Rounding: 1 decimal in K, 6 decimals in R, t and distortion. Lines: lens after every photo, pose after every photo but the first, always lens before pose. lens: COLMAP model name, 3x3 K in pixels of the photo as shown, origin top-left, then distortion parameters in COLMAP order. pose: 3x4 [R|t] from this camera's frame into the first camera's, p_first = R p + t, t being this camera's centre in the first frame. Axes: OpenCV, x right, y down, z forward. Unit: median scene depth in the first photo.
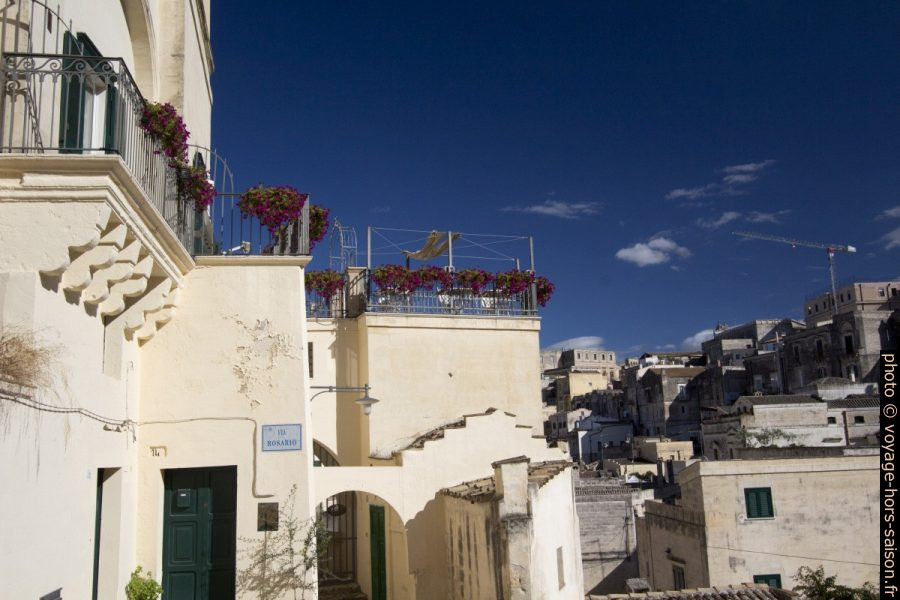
lens RADIAL K [[881.0, 0, 450.0], [0, 881.0, 300.0], [0, 0, 1]] dist [0.001319, 0.020699]
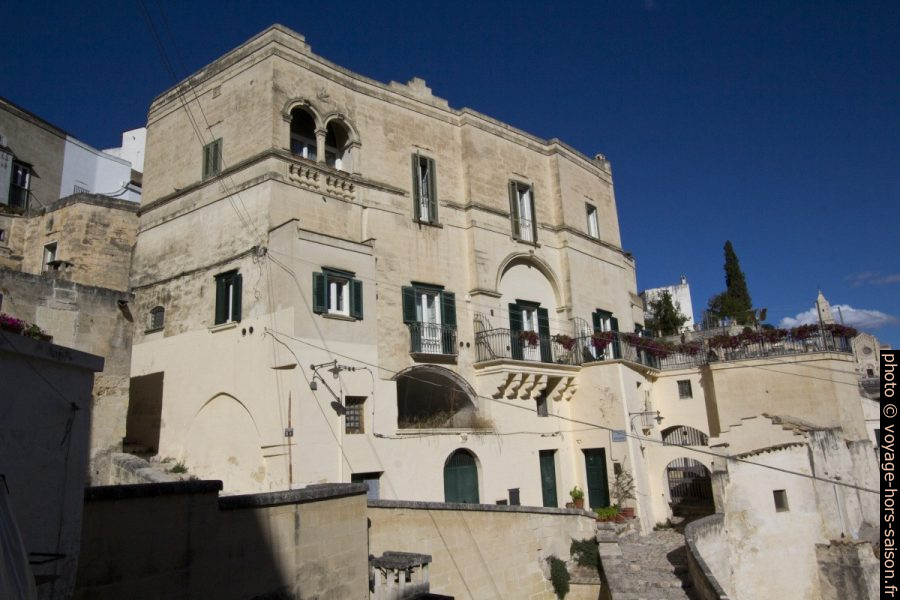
lens RADIAL K [[881.0, 0, 450.0], [0, 881.0, 300.0], [0, 0, 1]] dist [0.001319, 0.020699]
pose [[0.633278, -0.118158, -0.764851, 1.401271], [0.163610, 0.986380, -0.016916, -0.245725], [0.756433, -0.114424, 0.643985, -0.855316]]
